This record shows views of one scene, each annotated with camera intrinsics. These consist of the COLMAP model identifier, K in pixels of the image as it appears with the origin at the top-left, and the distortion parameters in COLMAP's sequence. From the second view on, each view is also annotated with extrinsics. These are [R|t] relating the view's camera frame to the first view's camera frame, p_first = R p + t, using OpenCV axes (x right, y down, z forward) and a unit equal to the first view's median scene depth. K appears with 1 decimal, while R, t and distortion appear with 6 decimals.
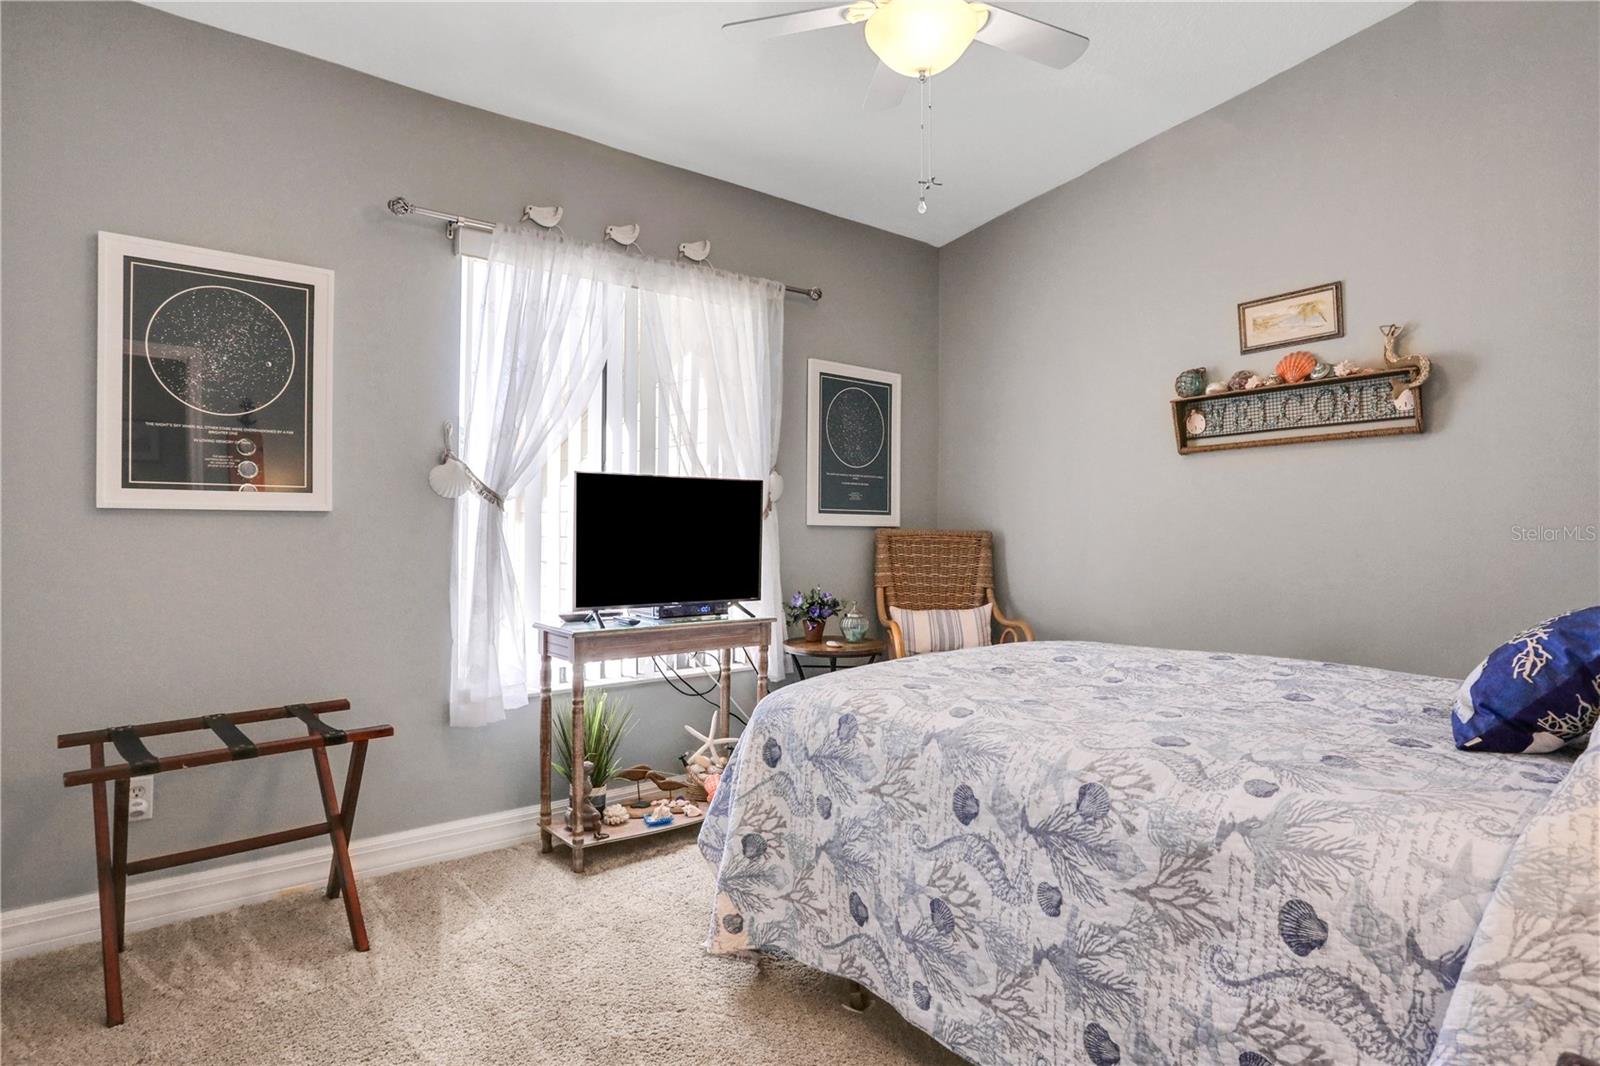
lens RADIAL K [[775.1, 0, 795.3], [0, 775.1, 533.9], [0, 0, 1]] dist [-0.080578, 0.033530]
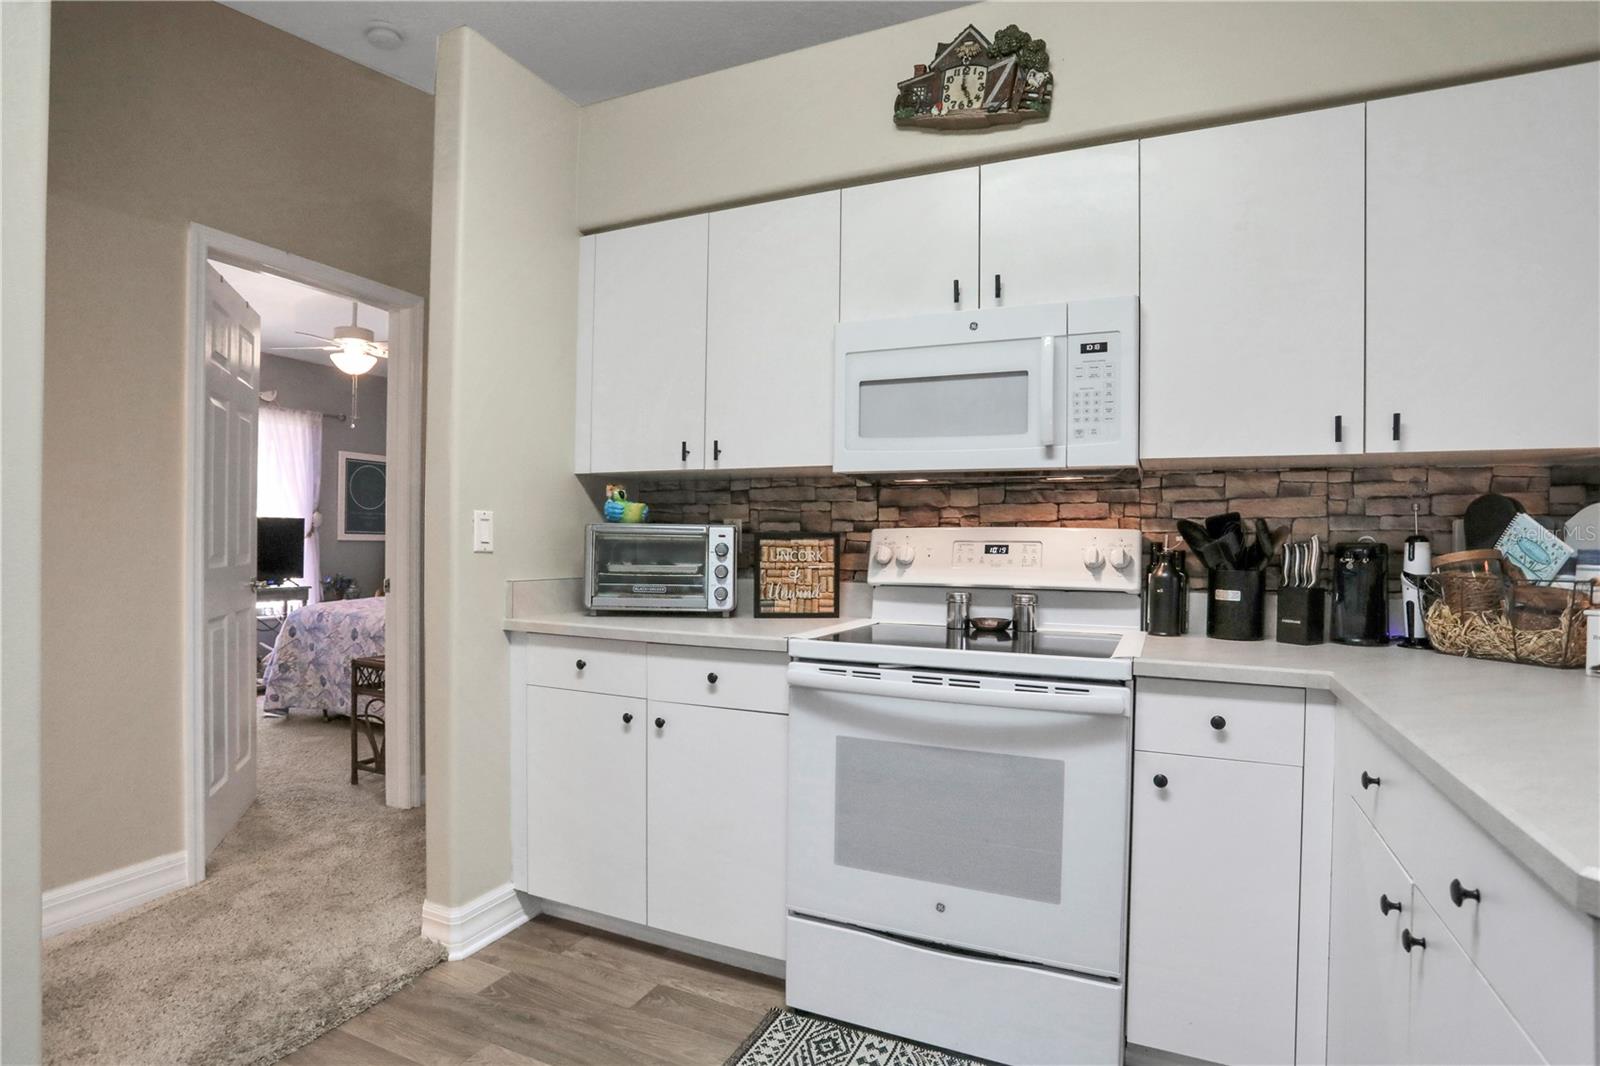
lens RADIAL K [[783.2, 0, 804.3], [0, 783.2, 551.1], [0, 0, 1]] dist [-0.051945, 0.000294]
pose [[0.907346, -0.000982, 0.420384, 0.448718], [-0.003821, 0.999937, 0.010583, -0.014429], [-0.420368, -0.011209, 0.907285, -2.025692]]
